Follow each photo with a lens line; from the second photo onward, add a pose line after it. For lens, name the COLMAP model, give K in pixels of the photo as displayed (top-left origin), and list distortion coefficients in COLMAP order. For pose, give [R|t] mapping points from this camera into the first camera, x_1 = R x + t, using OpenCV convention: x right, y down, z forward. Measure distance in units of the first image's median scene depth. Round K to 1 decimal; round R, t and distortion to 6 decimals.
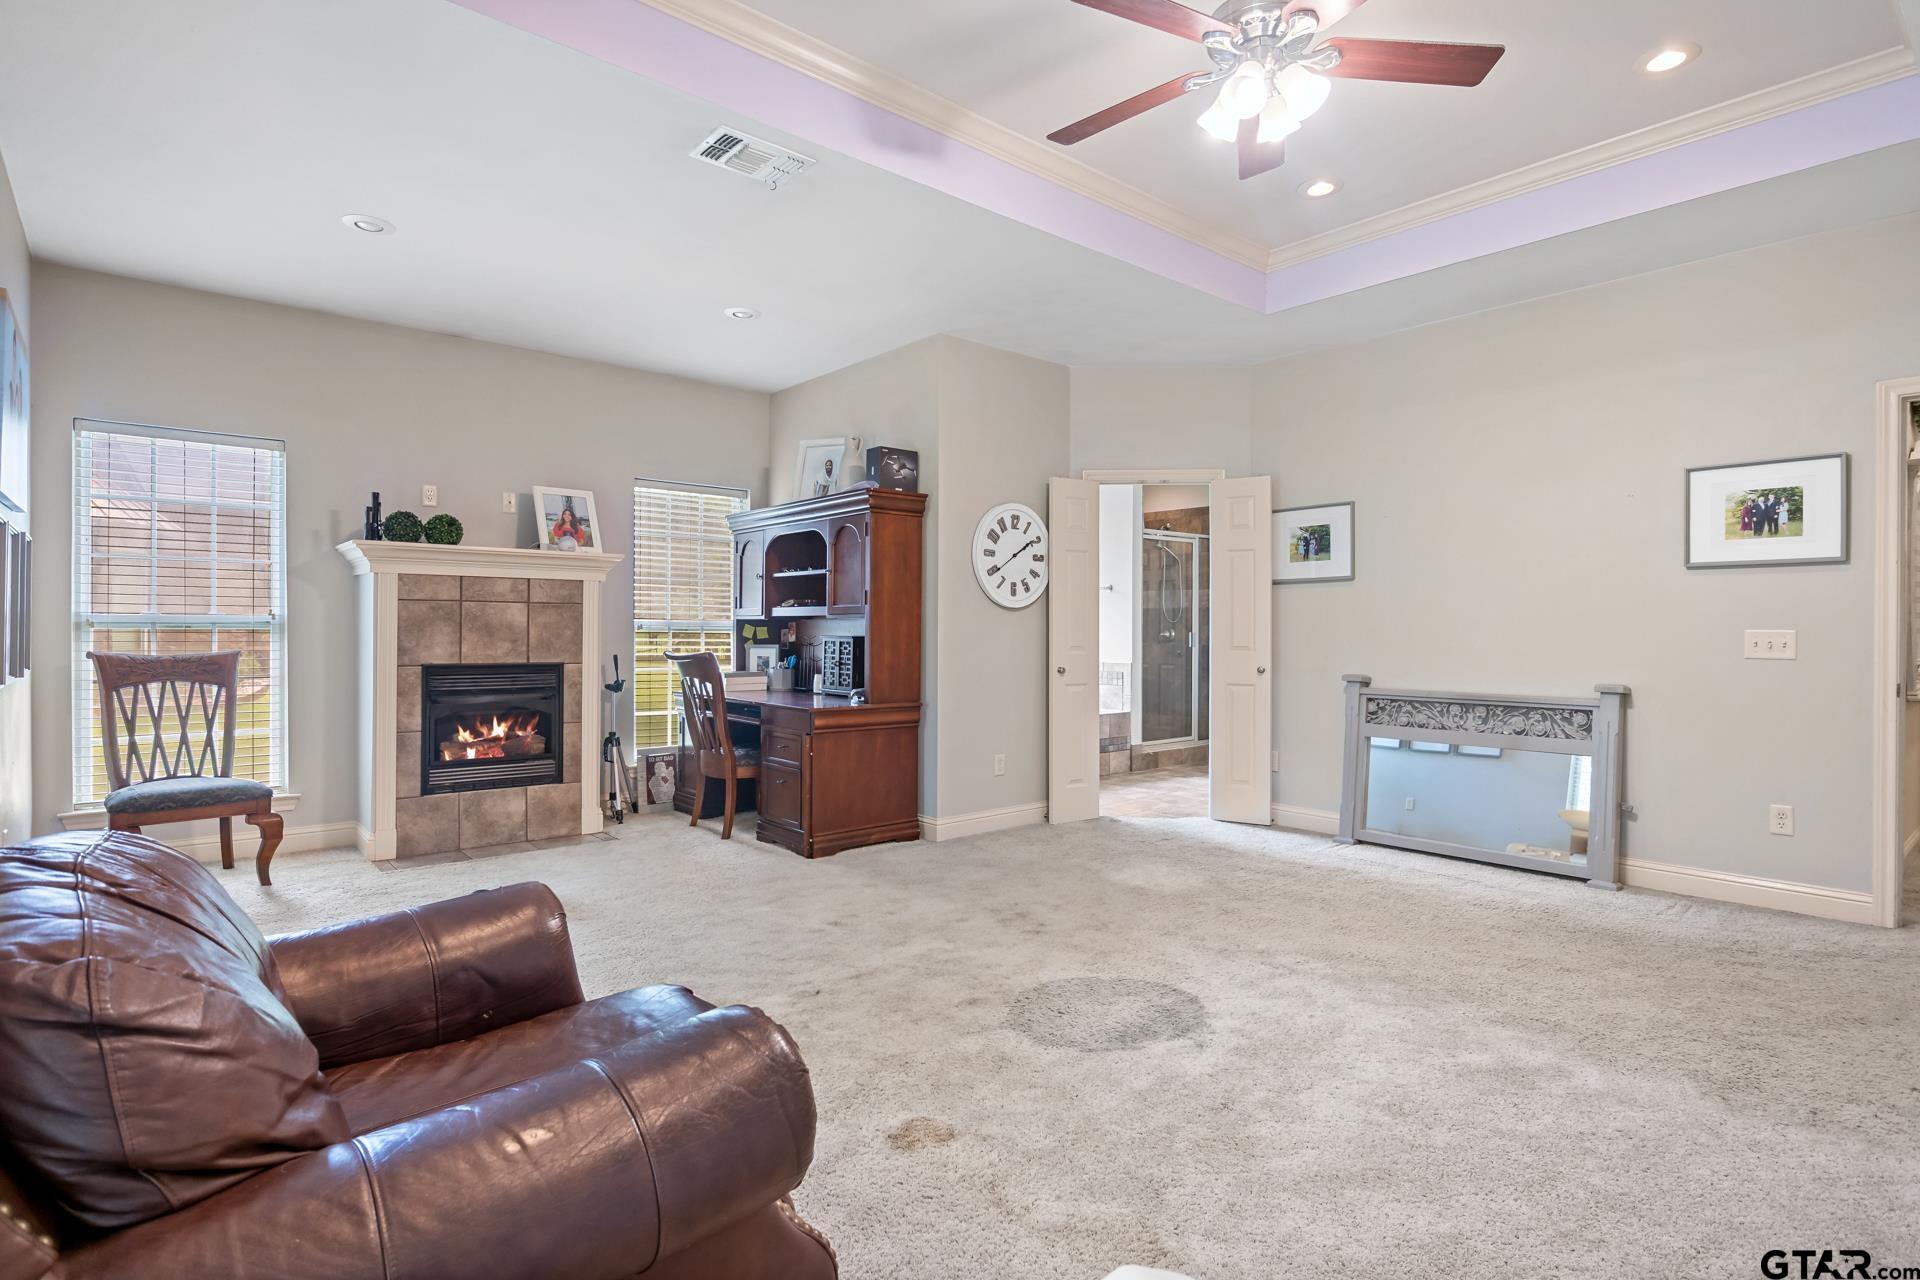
lens RADIAL K [[981.3, 0, 960.0], [0, 981.3, 640.0], [0, 0, 1]] dist [-0.005166, -0.000032]
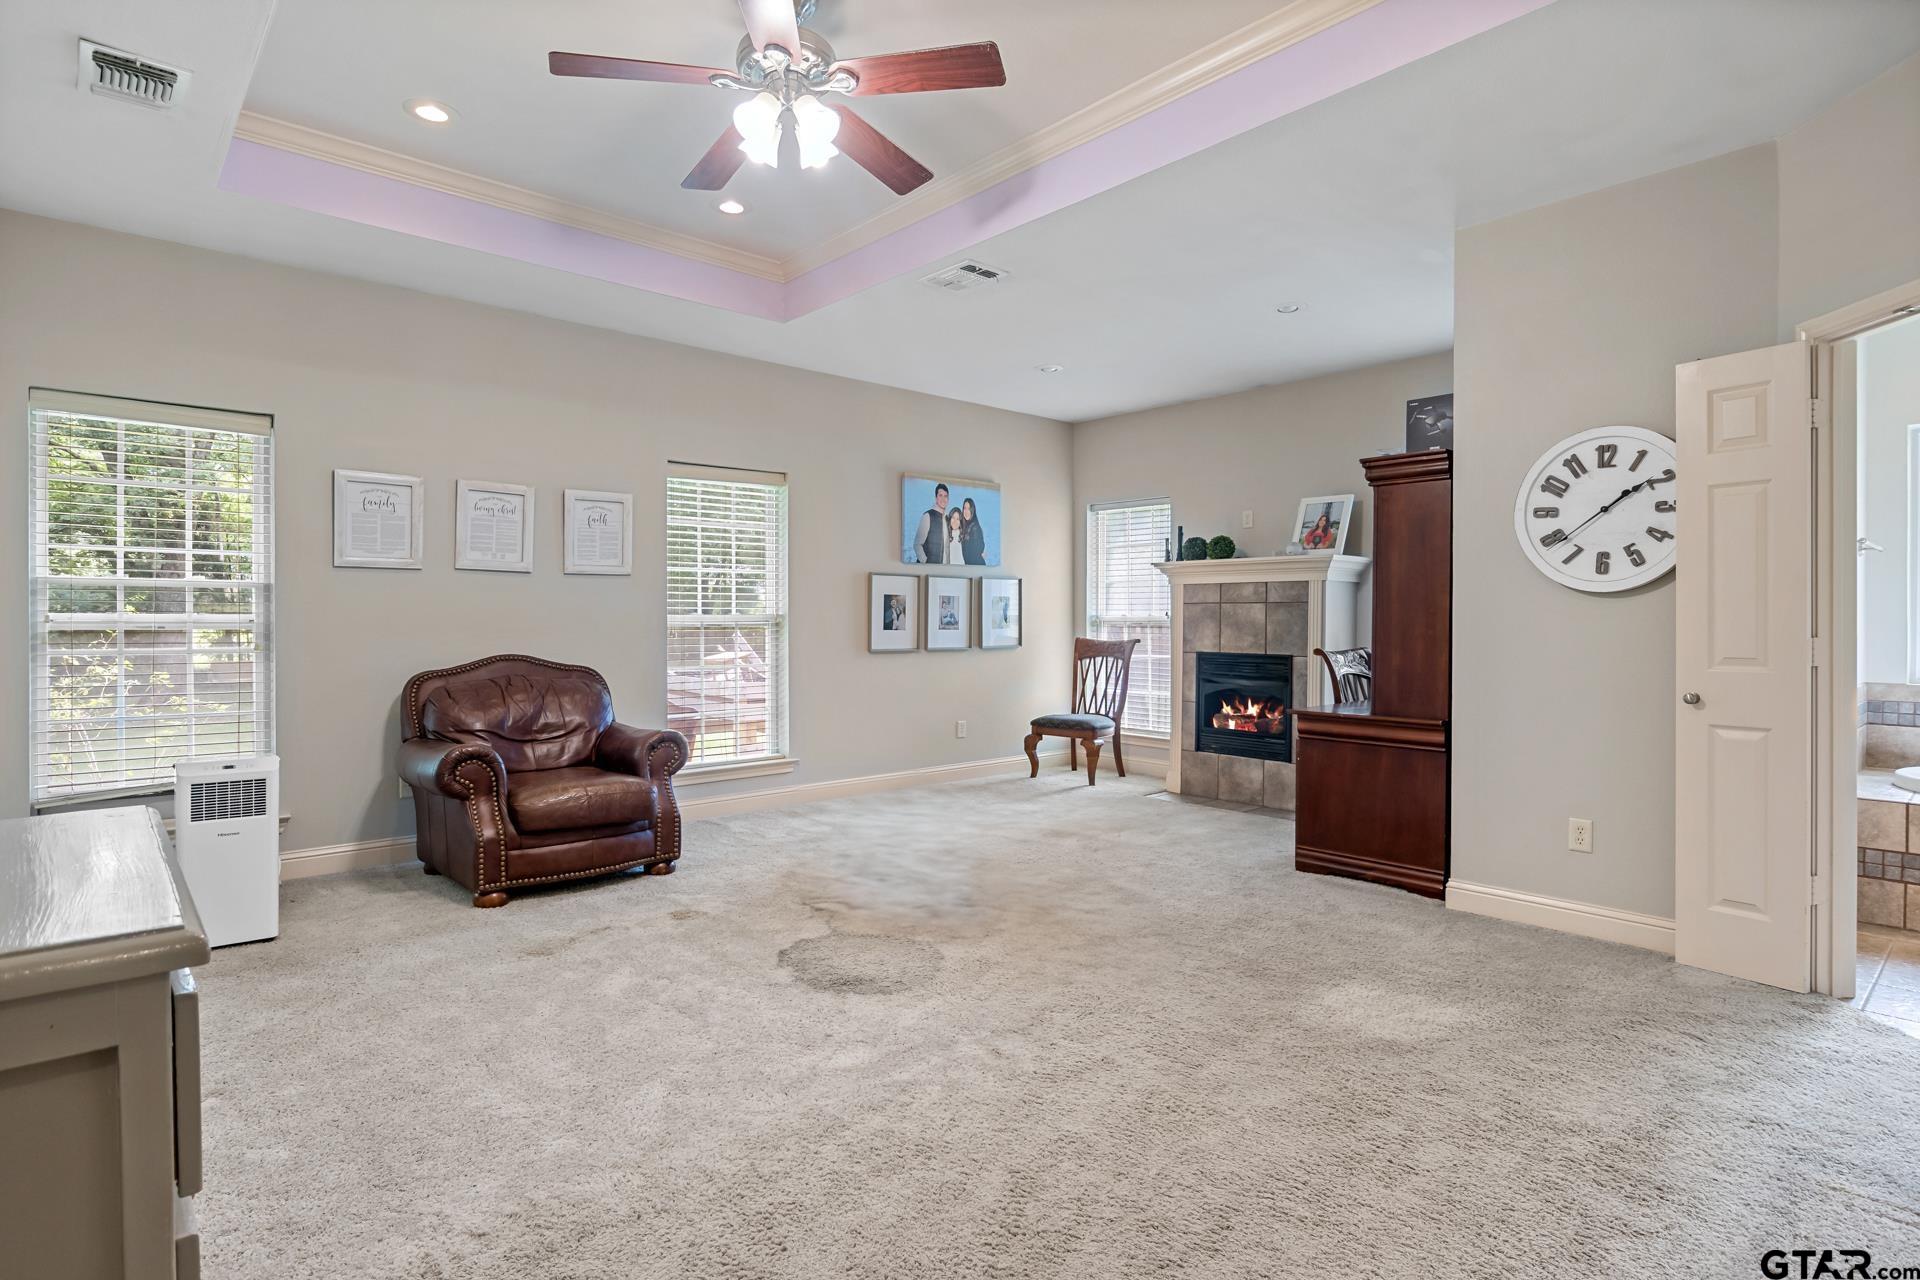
lens RADIAL K [[981.3, 0, 960.0], [0, 981.3, 640.0], [0, 0, 1]] dist [-0.005166, -0.000032]
pose [[0.018907, 0.015643, -0.999699, 0.733593], [-0.015834, 0.999757, 0.015345, -0.006092], [0.999696, 0.015539, 0.019150, 0.624302]]
